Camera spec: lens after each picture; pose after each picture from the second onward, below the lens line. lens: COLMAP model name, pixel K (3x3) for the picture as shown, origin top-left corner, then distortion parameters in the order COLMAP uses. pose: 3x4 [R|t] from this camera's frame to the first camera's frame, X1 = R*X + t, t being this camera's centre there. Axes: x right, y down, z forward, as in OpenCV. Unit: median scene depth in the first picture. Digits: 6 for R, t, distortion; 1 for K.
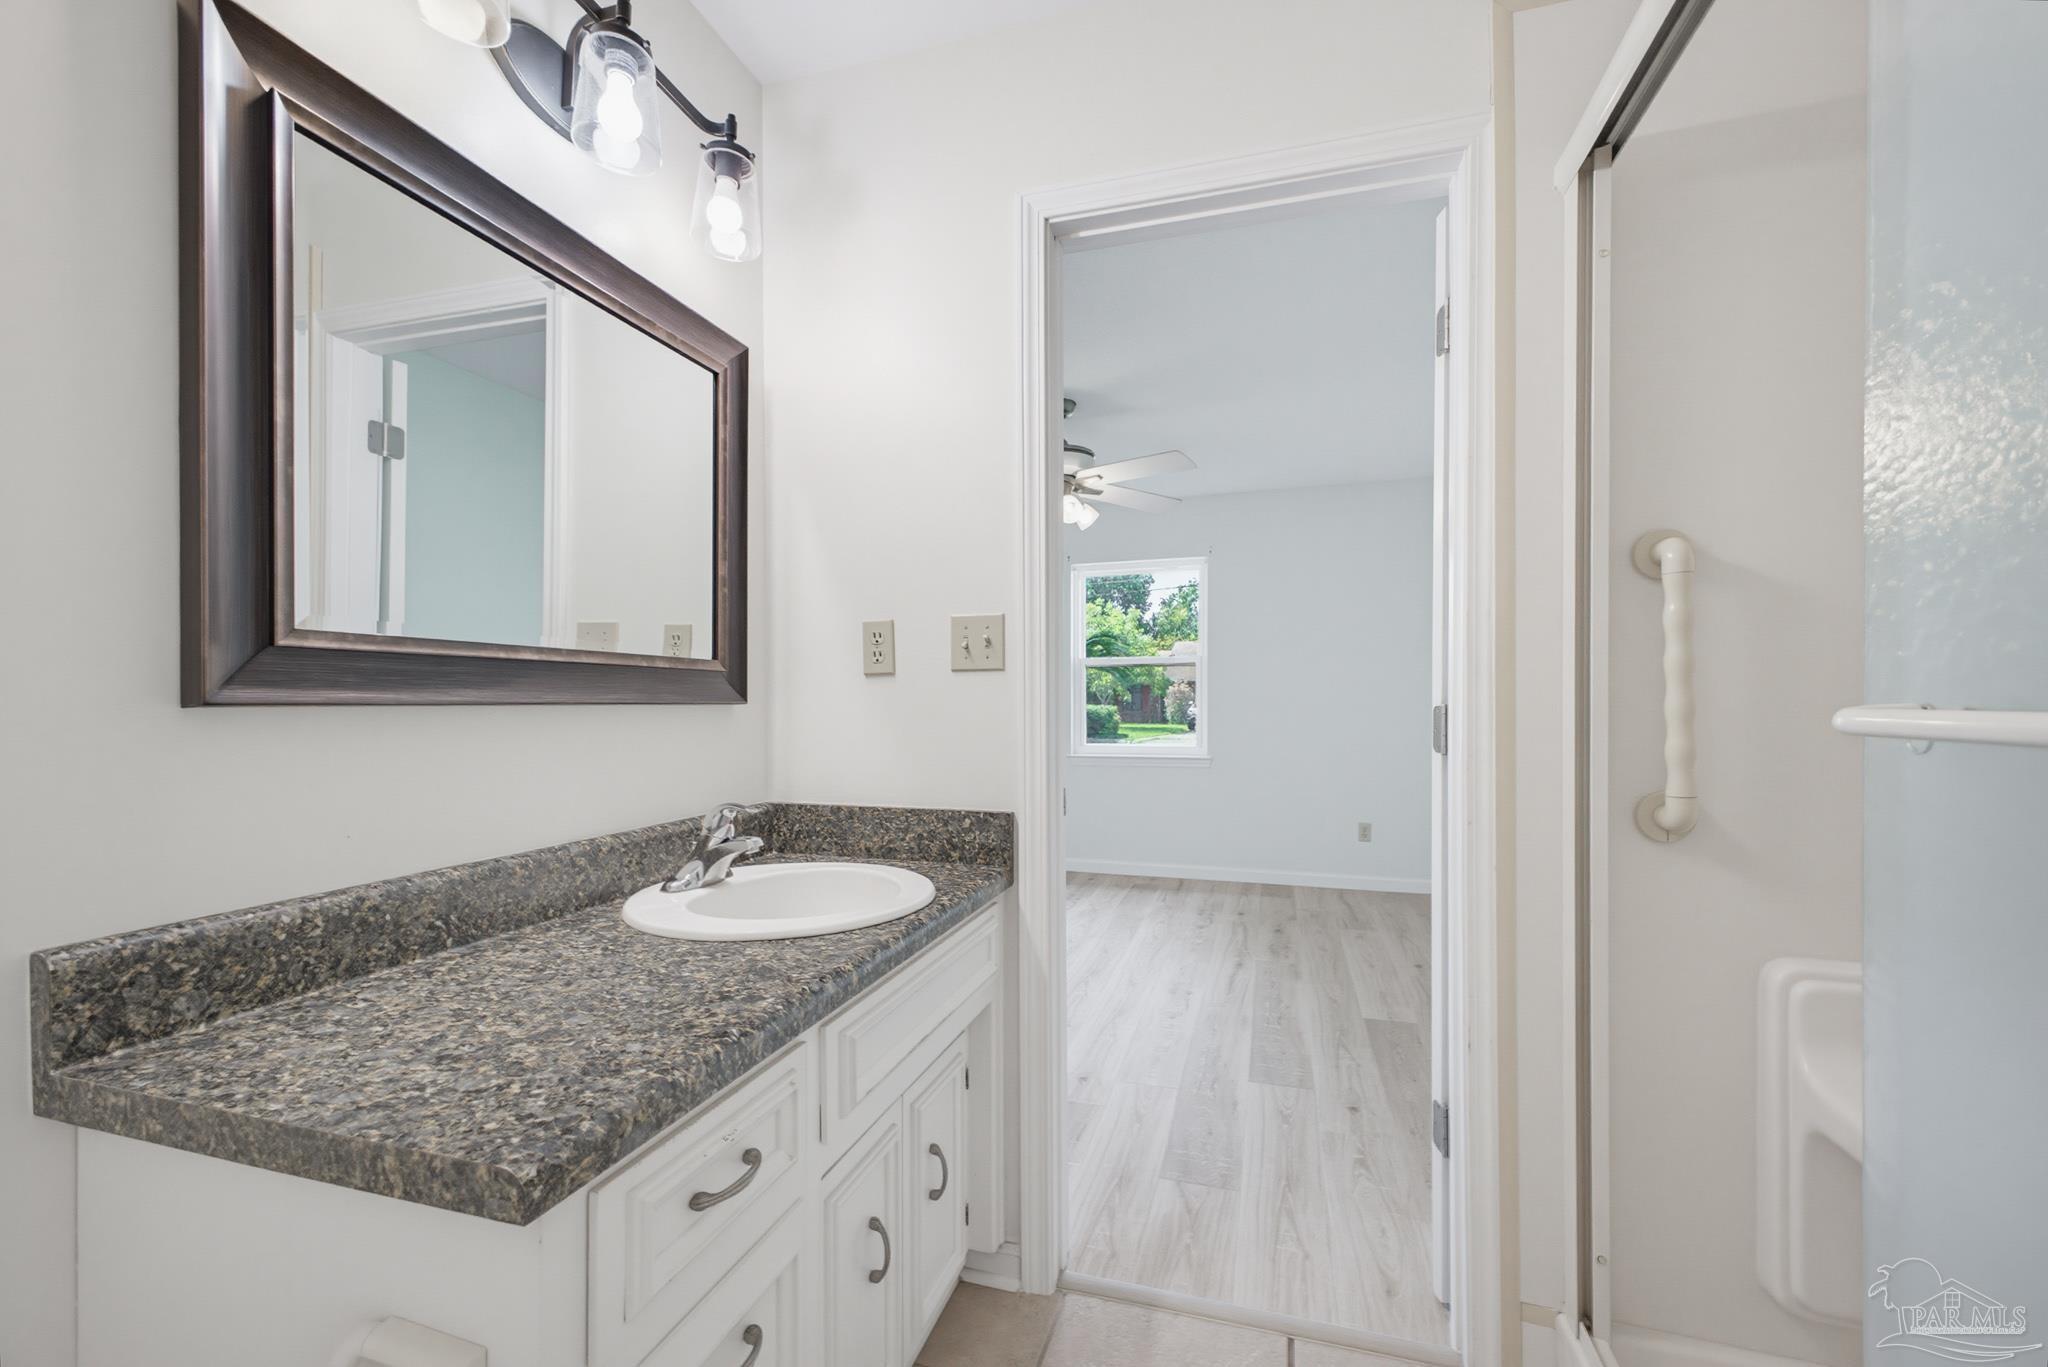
lens RADIAL K [[810.0, 0, 1035.5], [0, 810.0, 695.7], [0, 0, 1]] dist [0.009995, -0.000093]
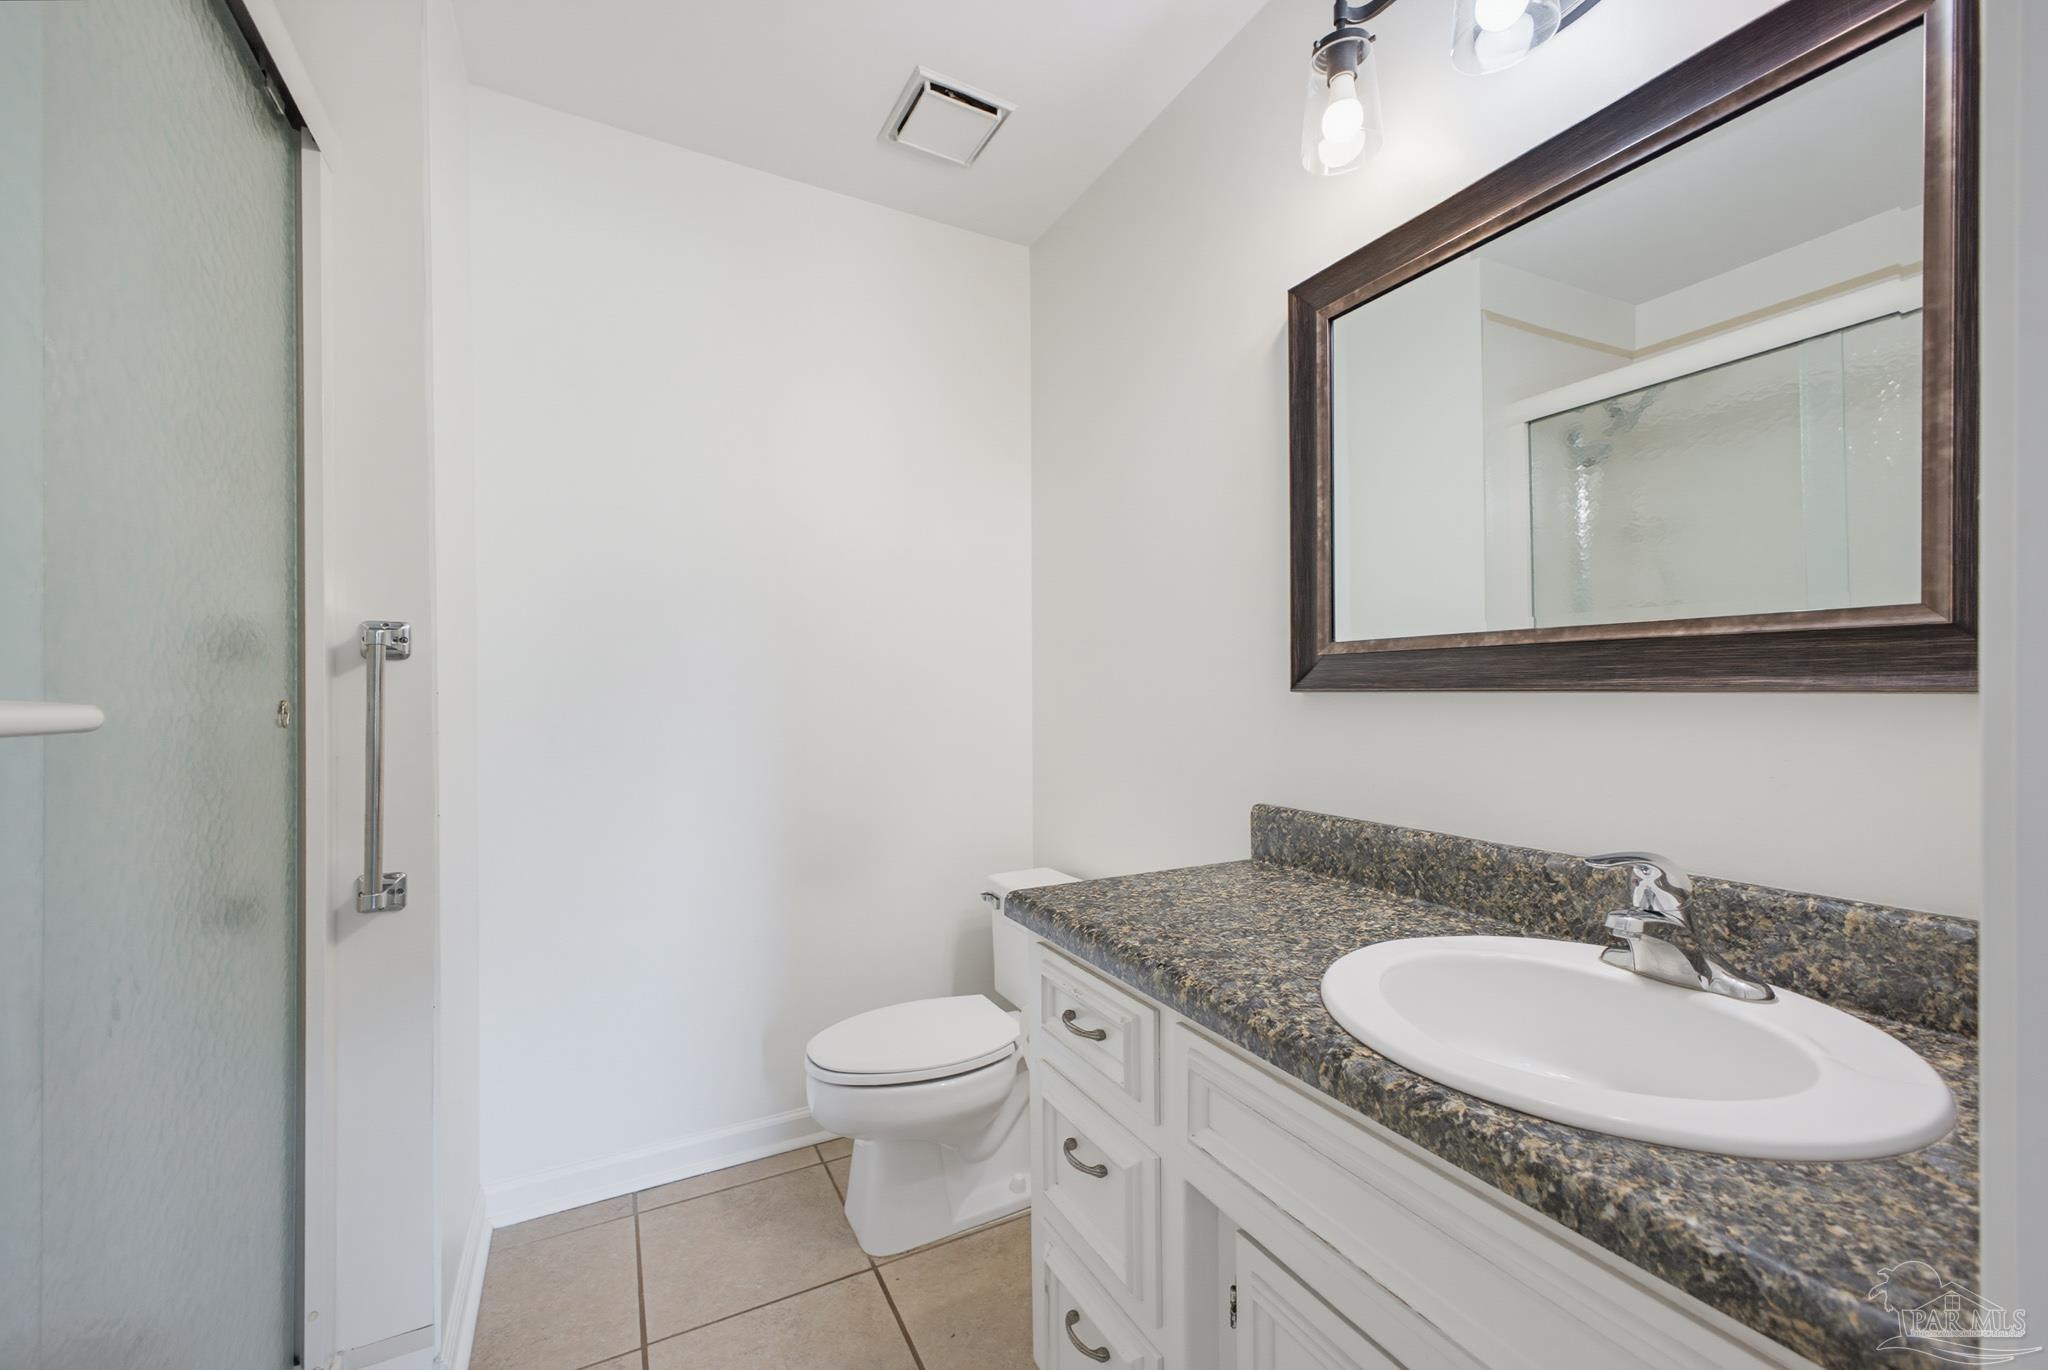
lens RADIAL K [[810.0, 0, 1029.6], [0, 810.0, 689.9], [0, 0, 1]] dist [0.009995, -0.000093]
pose [[-0.711818, 0.003149, -0.702357, 0.556349], [0.009962, 0.999935, -0.005613, 0.009777], [0.702294, -0.010992, -0.711802, 1.583038]]
